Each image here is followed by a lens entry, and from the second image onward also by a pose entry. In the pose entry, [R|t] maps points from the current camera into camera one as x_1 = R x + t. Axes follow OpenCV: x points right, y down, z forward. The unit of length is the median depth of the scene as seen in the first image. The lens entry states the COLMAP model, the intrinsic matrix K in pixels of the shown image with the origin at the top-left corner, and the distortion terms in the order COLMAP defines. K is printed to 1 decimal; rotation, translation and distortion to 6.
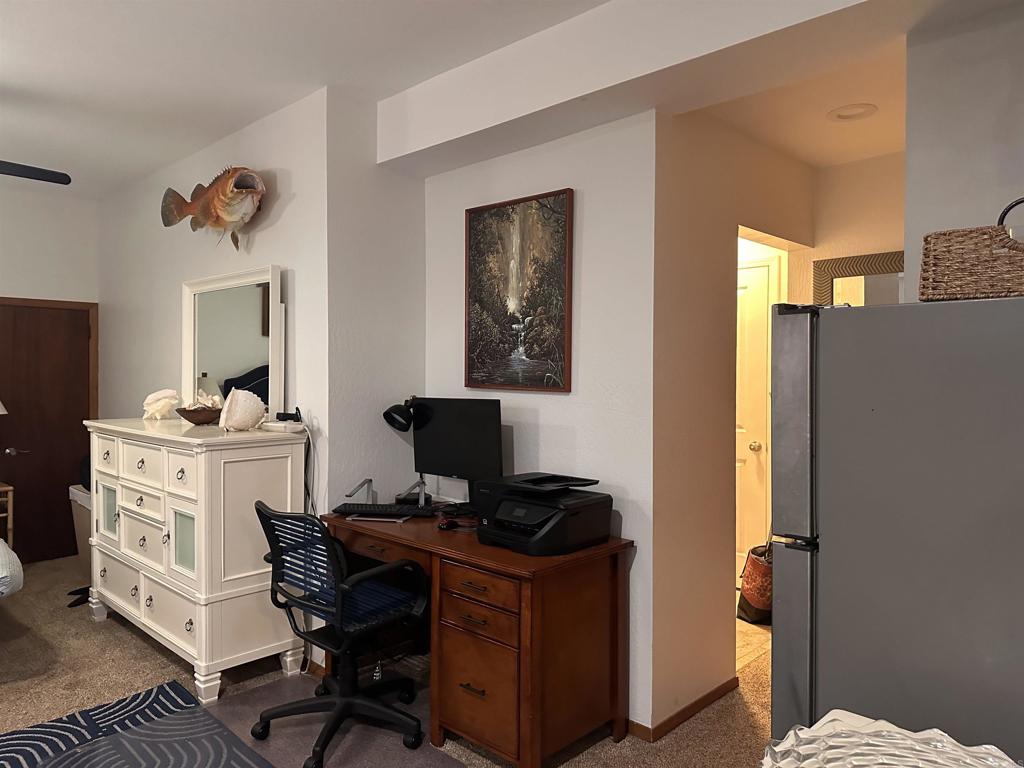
lens RADIAL K [[728.5, 0, 515.5], [0, 728.5, 376.3], [0, 0, 1]] dist [0.087684, -0.104727]
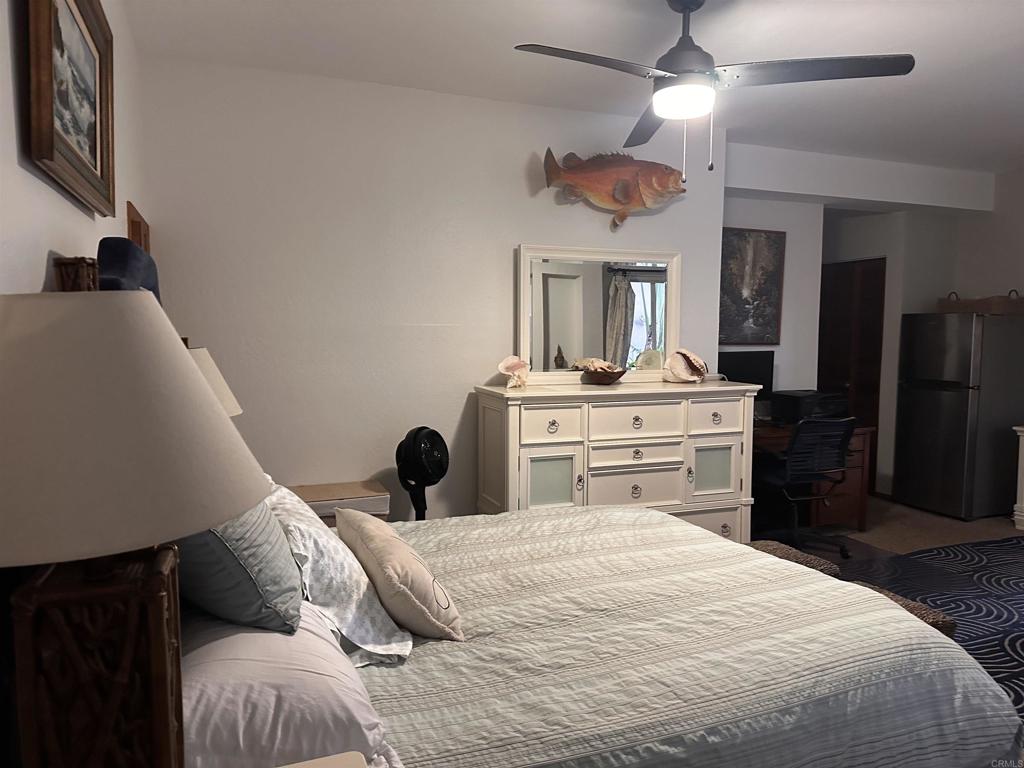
lens RADIAL K [[724.6, 0, 512.0], [0, 724.6, 384.0], [0, 0, 1]] dist [0.006602, -0.003383]
pose [[0.416075, -0.066170, 0.906919, -1.719158], [0.008565, 0.997590, 0.068856, -0.011033], [-0.909290, -0.020881, 0.415639, 0.801745]]
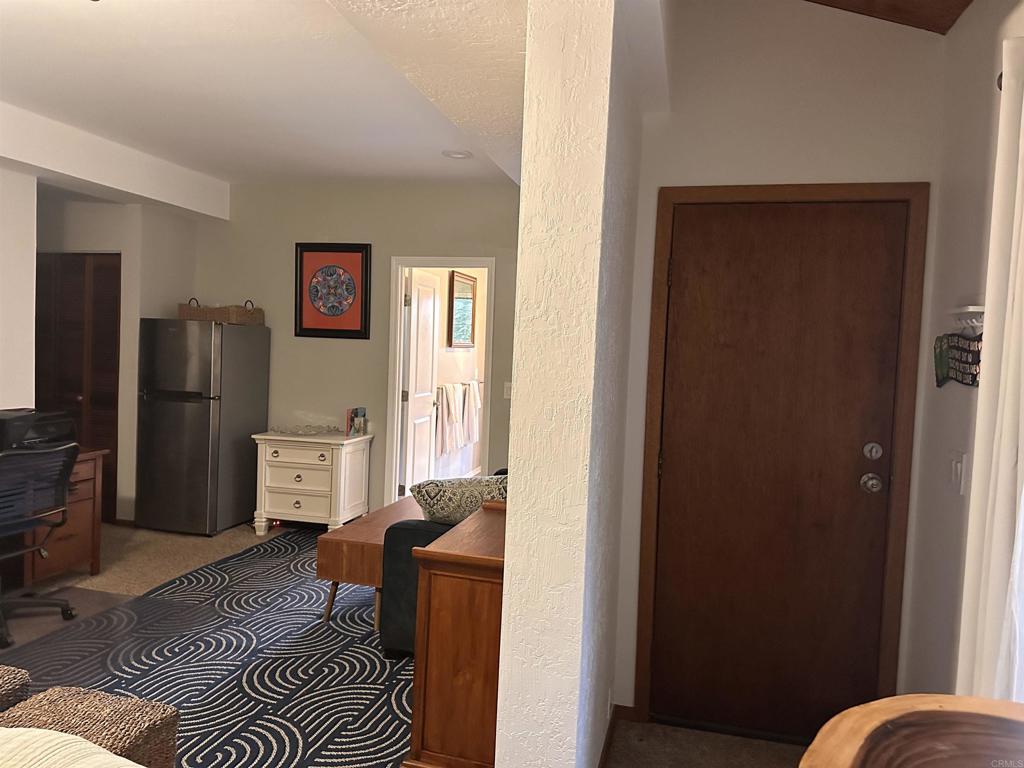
lens RADIAL K [[728.5, 0, 515.5], [0, 728.5, 376.3], [0, 0, 1]] dist [0.087684, -0.104727]
pose [[-0.489434, -0.051698, 0.870506, -1.508563], [-0.024568, 0.998662, 0.045496, -0.019007], [-0.871694, 0.000881, -0.490050, 0.748281]]
